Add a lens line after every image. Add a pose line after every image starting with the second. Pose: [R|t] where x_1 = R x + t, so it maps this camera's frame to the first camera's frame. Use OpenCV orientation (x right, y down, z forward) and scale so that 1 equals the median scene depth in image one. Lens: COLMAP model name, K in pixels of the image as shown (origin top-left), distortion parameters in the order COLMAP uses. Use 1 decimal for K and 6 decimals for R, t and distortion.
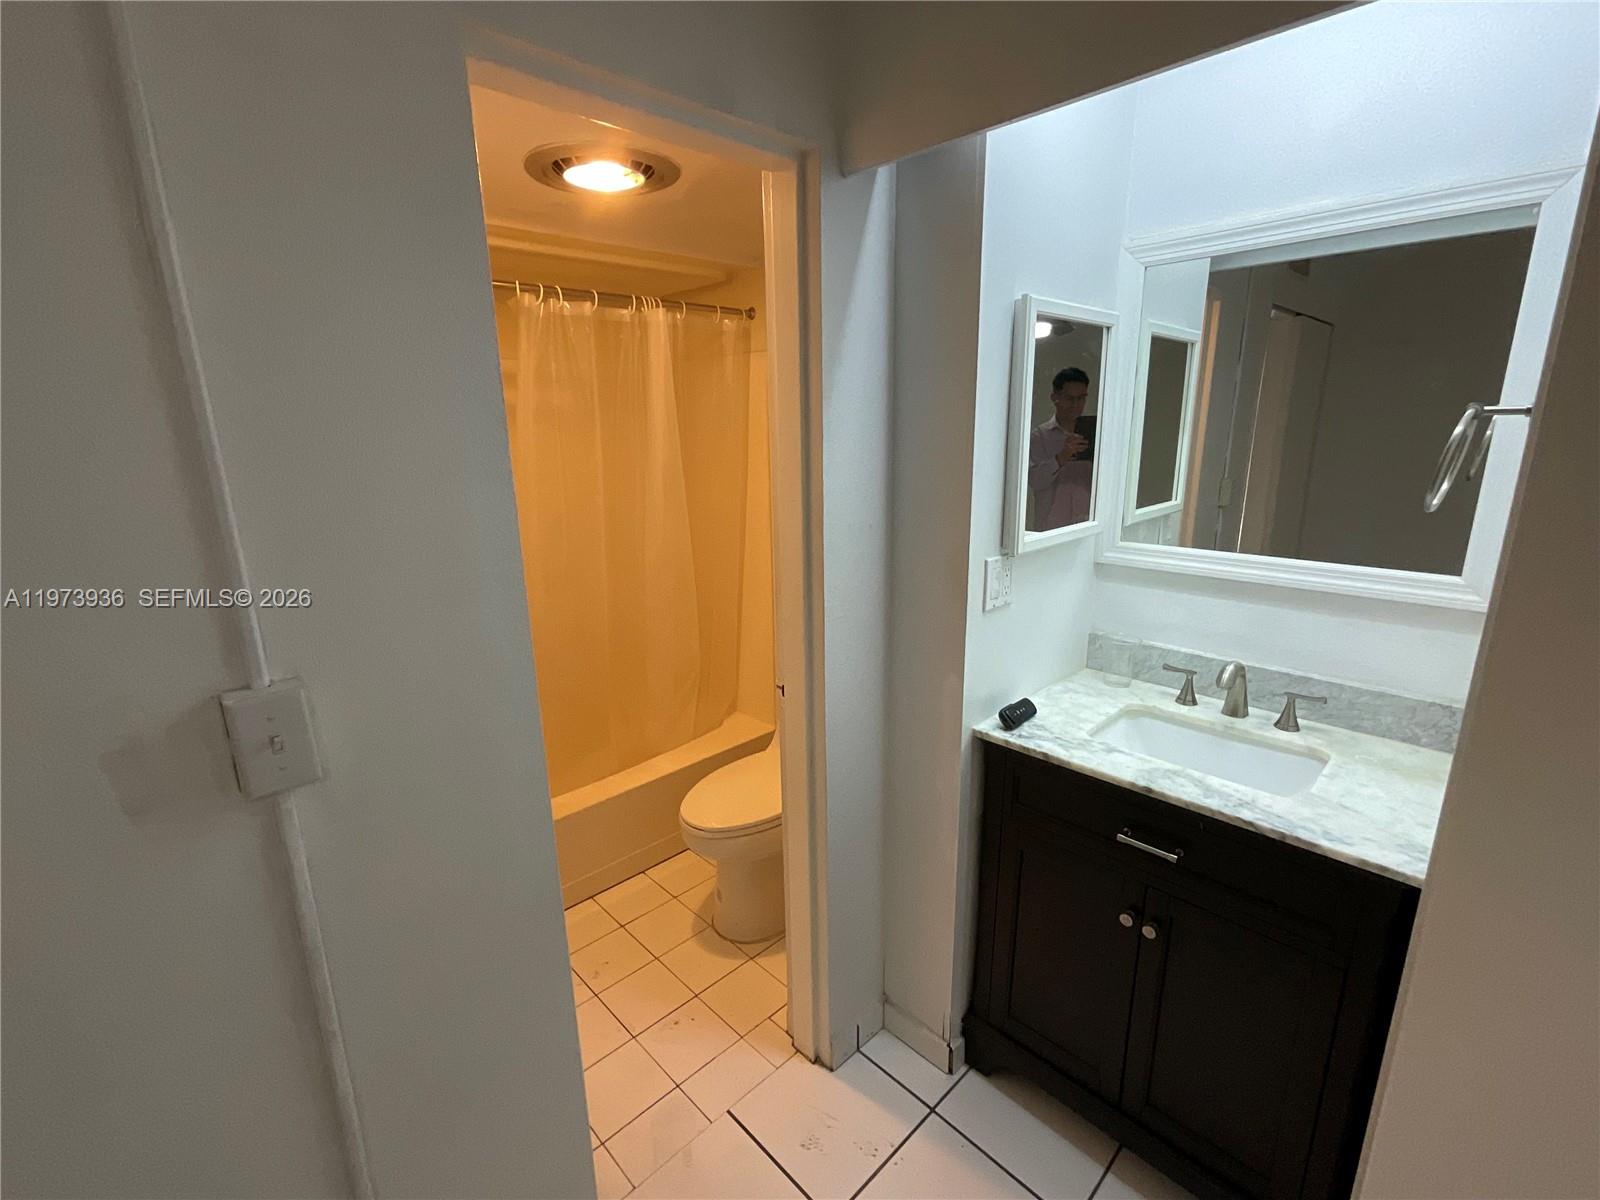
lens RADIAL K [[703.1, 0, 819.1], [0, 703.1, 601.5], [0, 0, 1]] dist [0.056540, -0.015081]
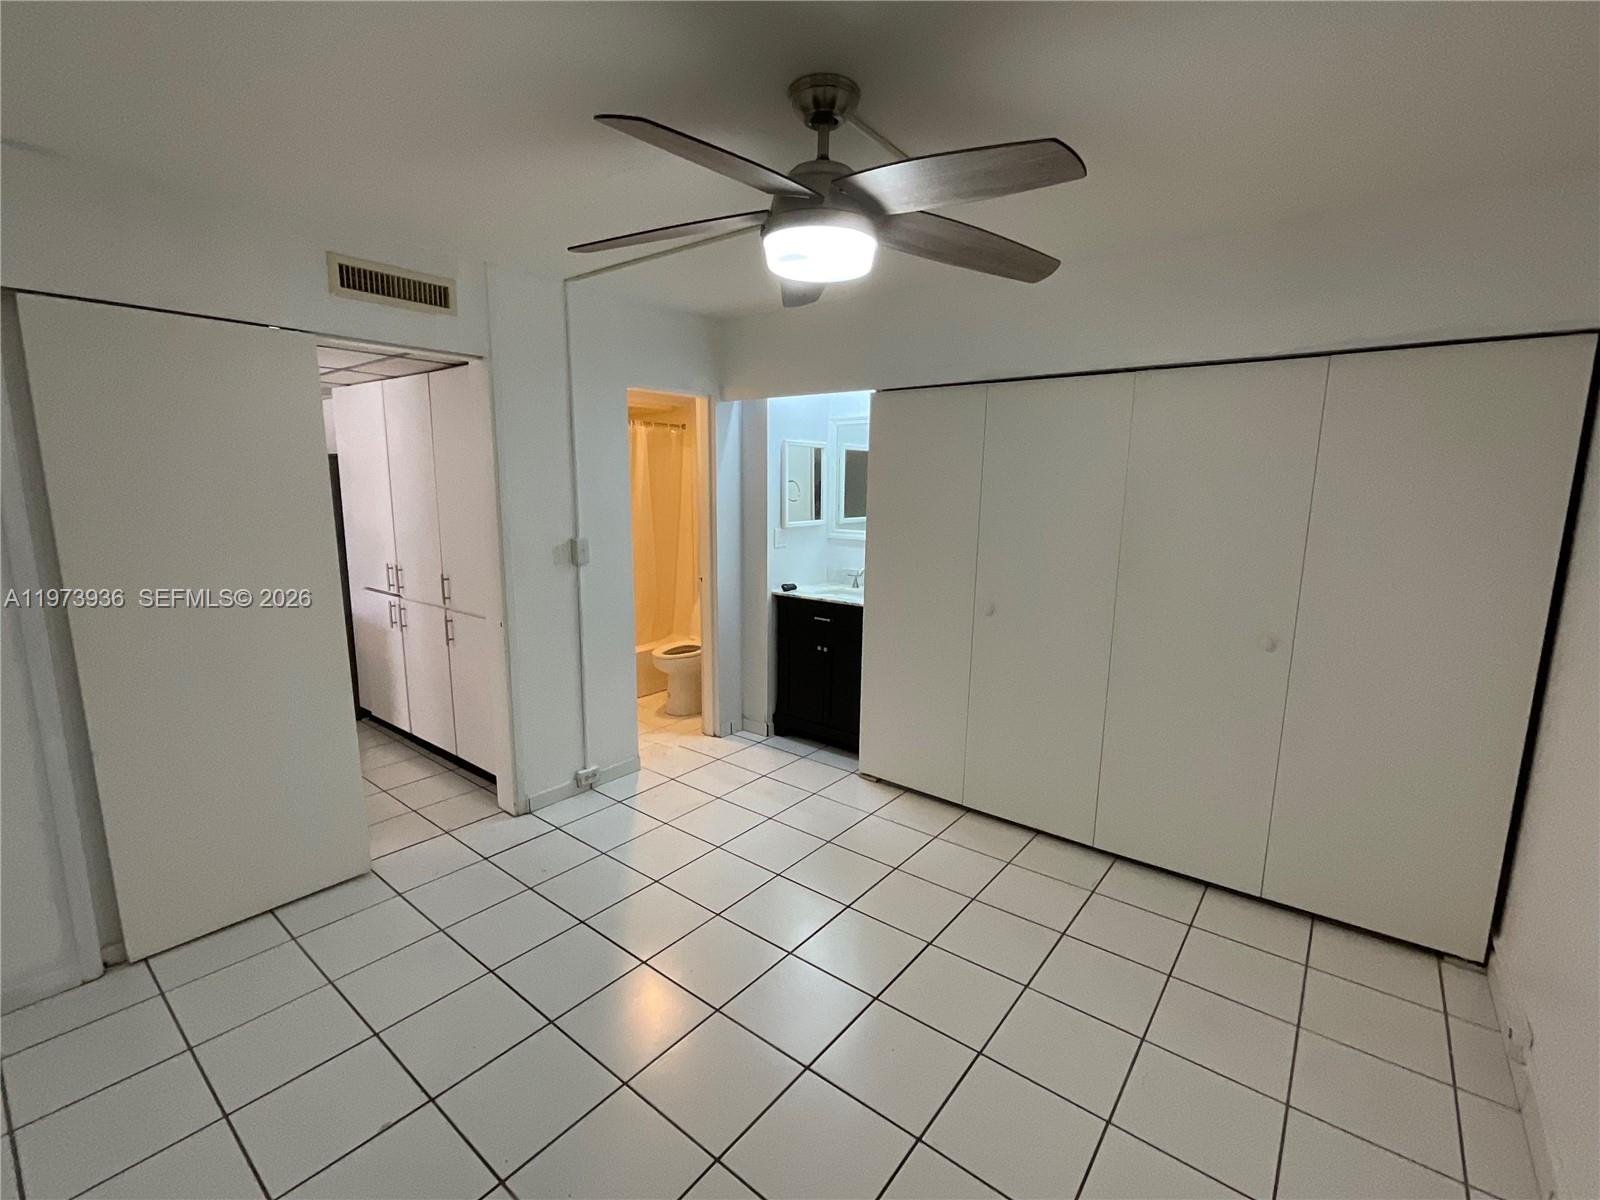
lens RADIAL K [[703.1, 0, 819.1], [0, 703.1, 601.5], [0, 0, 1]] dist [0.056540, -0.015081]
pose [[0.991156, 0.003162, 0.132662, 0.033286], [0.007464, 0.996805, -0.079527, 0.403564], [-0.132489, 0.079814, 0.987966, -1.580017]]
